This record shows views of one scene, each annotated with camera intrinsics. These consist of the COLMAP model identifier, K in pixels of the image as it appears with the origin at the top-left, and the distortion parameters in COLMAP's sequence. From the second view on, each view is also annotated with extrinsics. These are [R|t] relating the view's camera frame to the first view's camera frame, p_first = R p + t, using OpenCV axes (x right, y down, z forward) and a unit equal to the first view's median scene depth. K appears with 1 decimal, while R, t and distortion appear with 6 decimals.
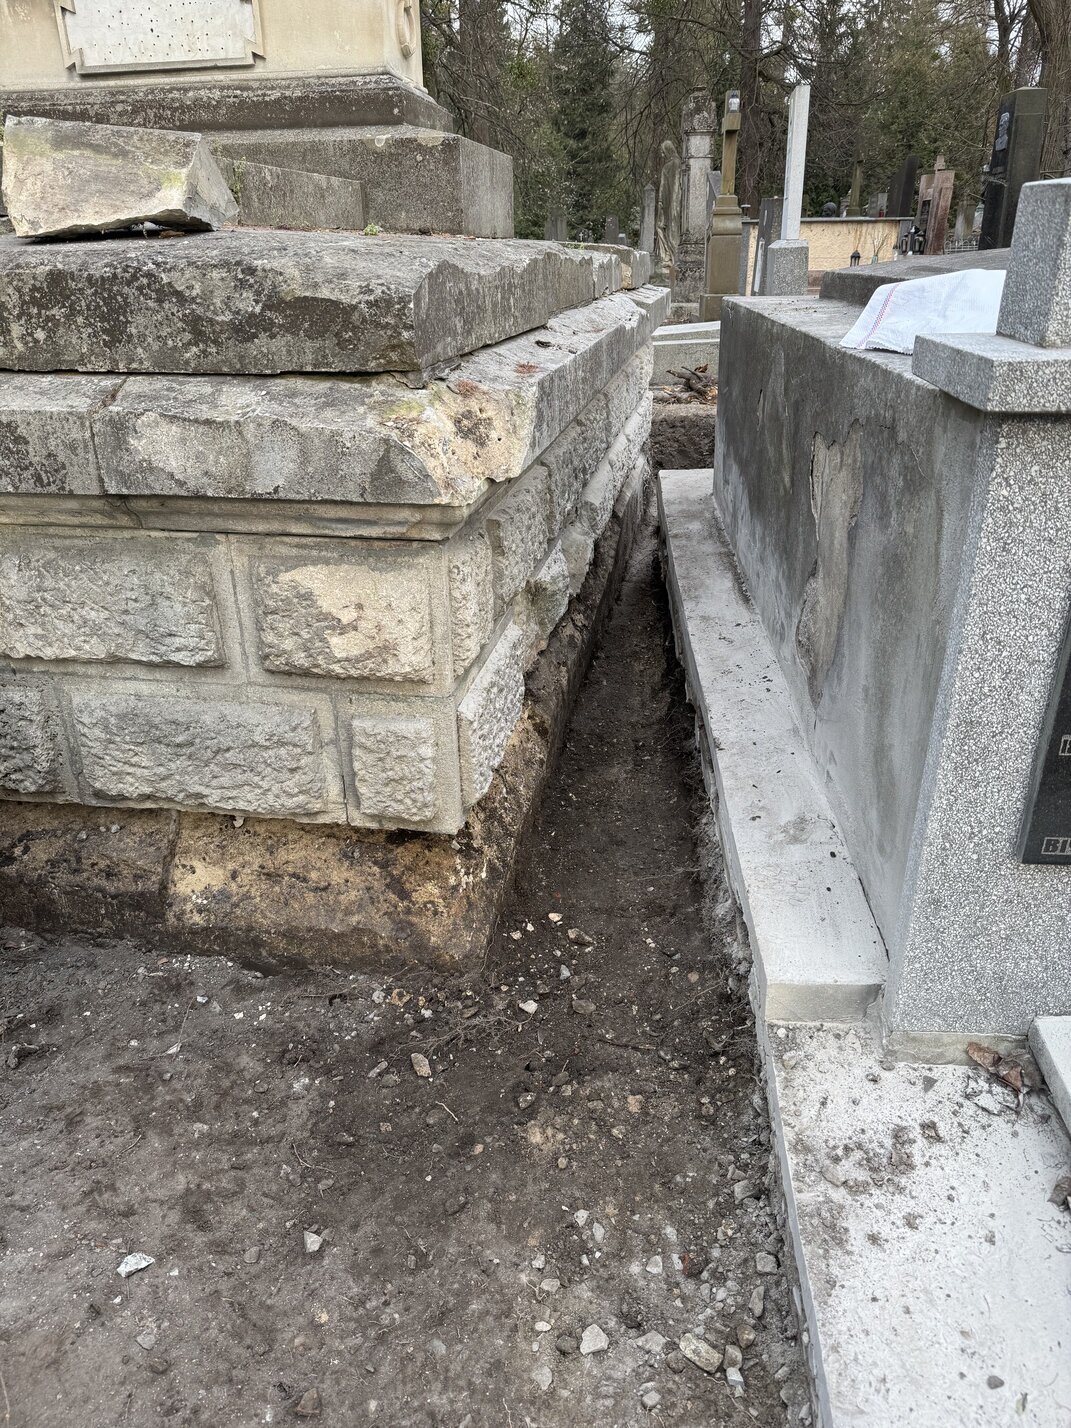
lens RADIAL K [[984.9, 0, 530.1], [0, 984.9, 720.1], [0, 0, 1]] dist [0.082858, -0.090564]
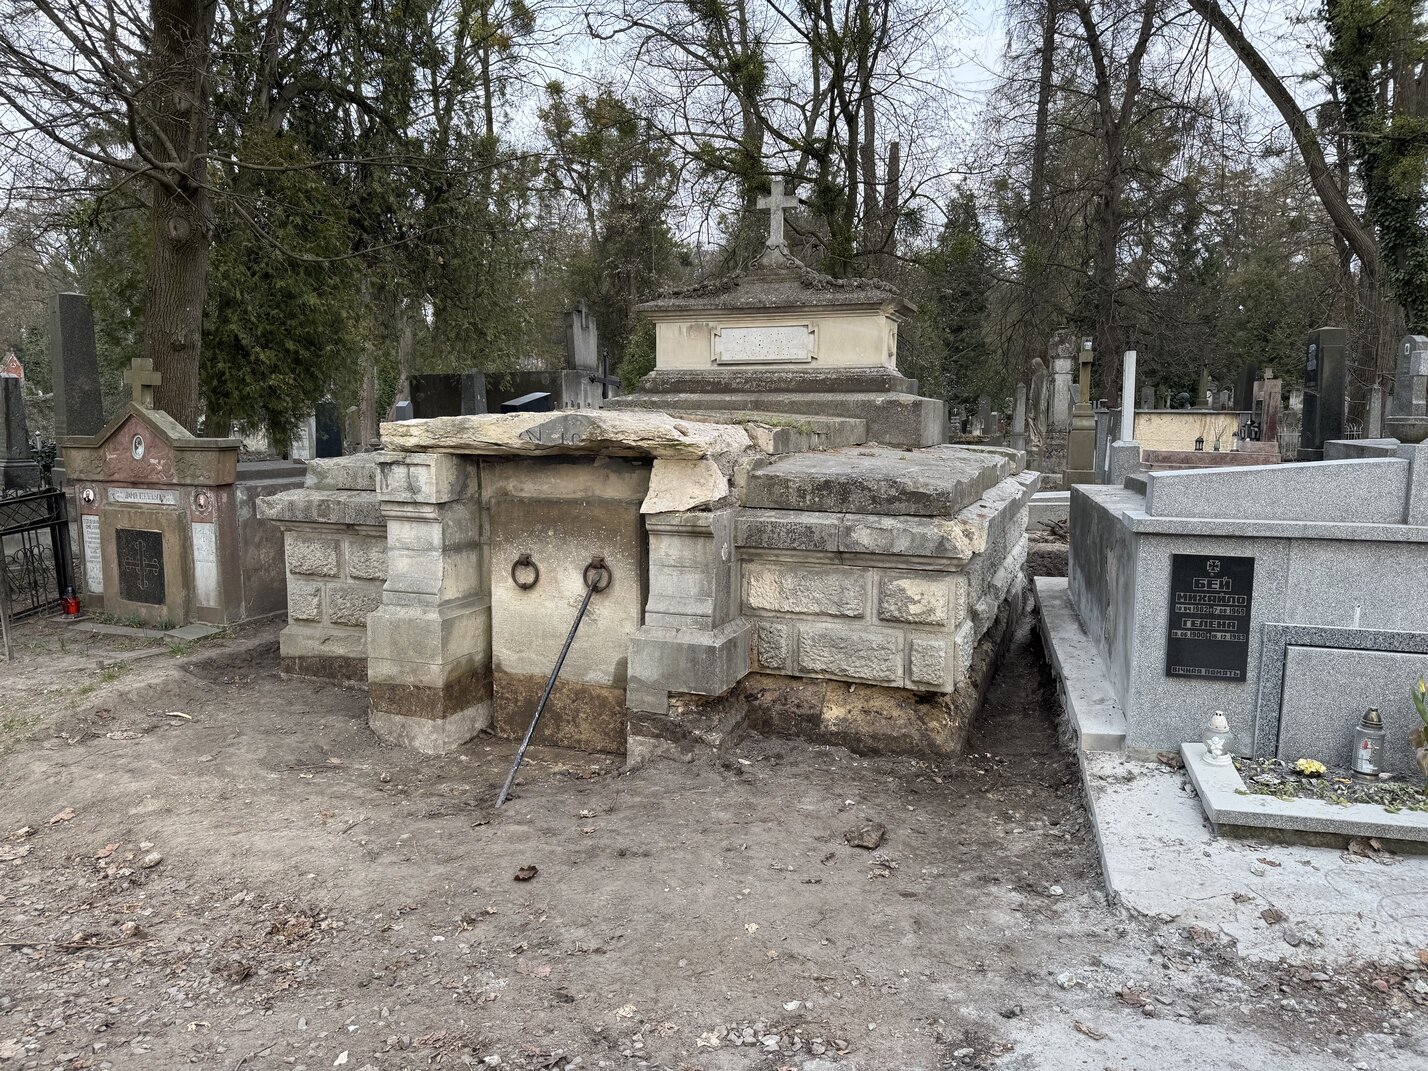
lens RADIAL K [[991.3, 0, 718.4], [0, 991.3, 532.5], [0, 0, 1]] dist [0.174256, -0.297718]
pose [[0.983707, 0.042688, -0.174640, -0.214189], [-0.095262, 0.947587, -0.304965, 0.526067], [0.152468, 0.316633, 0.936214, -1.469369]]
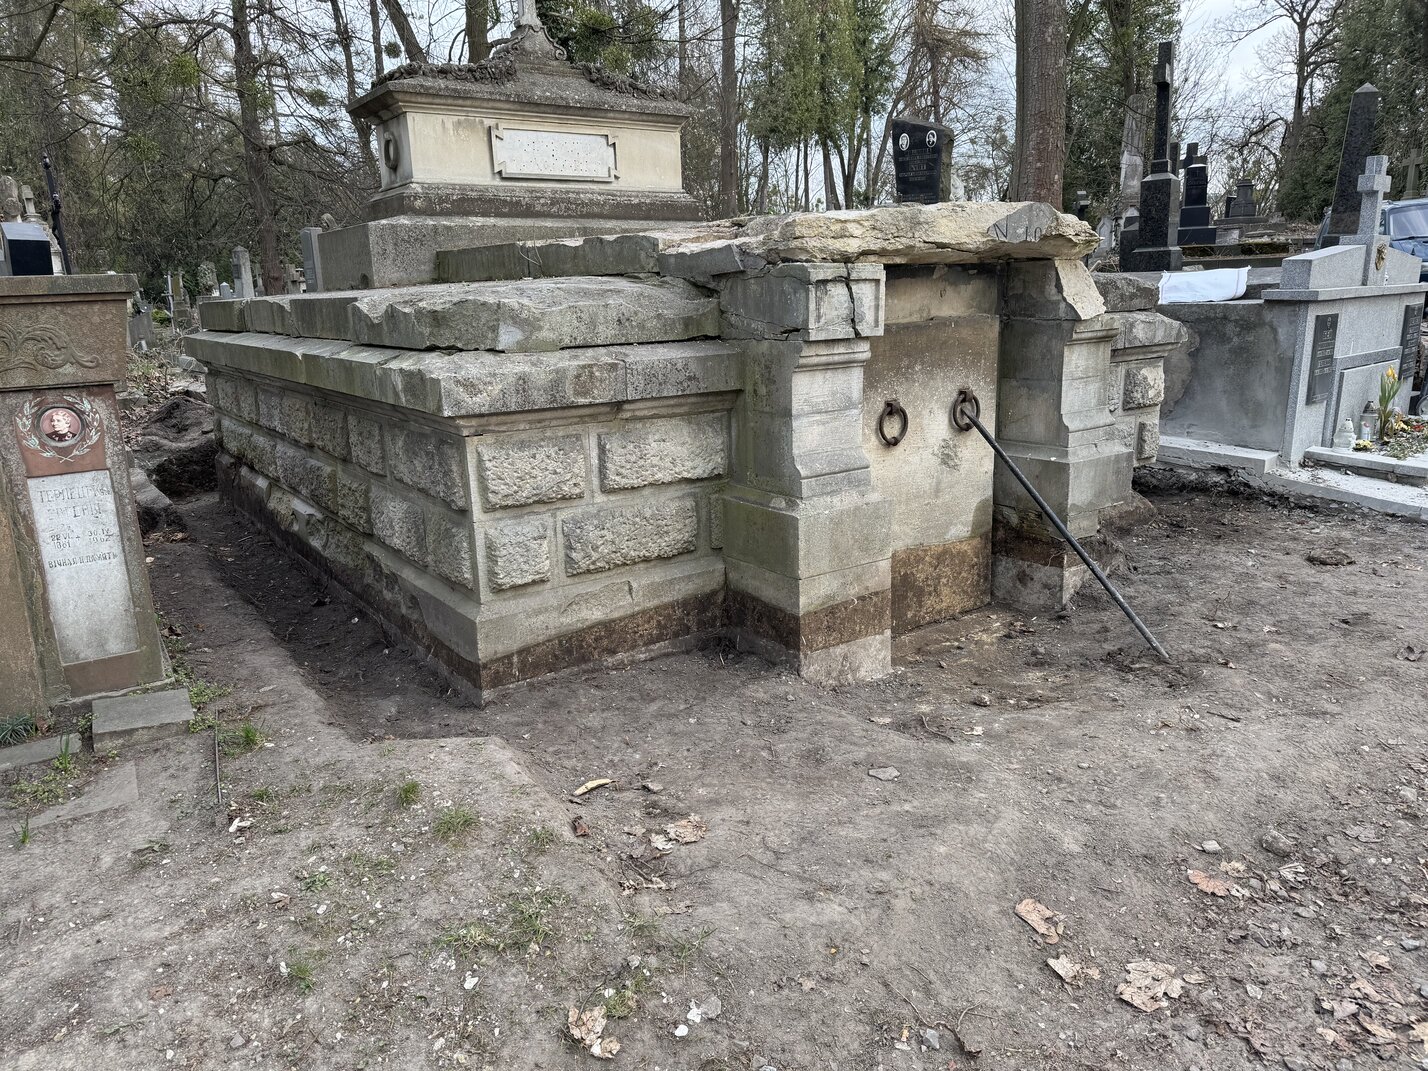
lens RADIAL K [[991.3, 0, 718.4], [0, 991.3, 532.5], [0, 0, 1]] dist [0.174256, -0.297718]
pose [[0.691487, -0.176164, 0.700580, -2.908587], [0.323174, 0.942788, -0.081912, 0.132389], [-0.646068, 0.283050, 0.708857, -0.200692]]
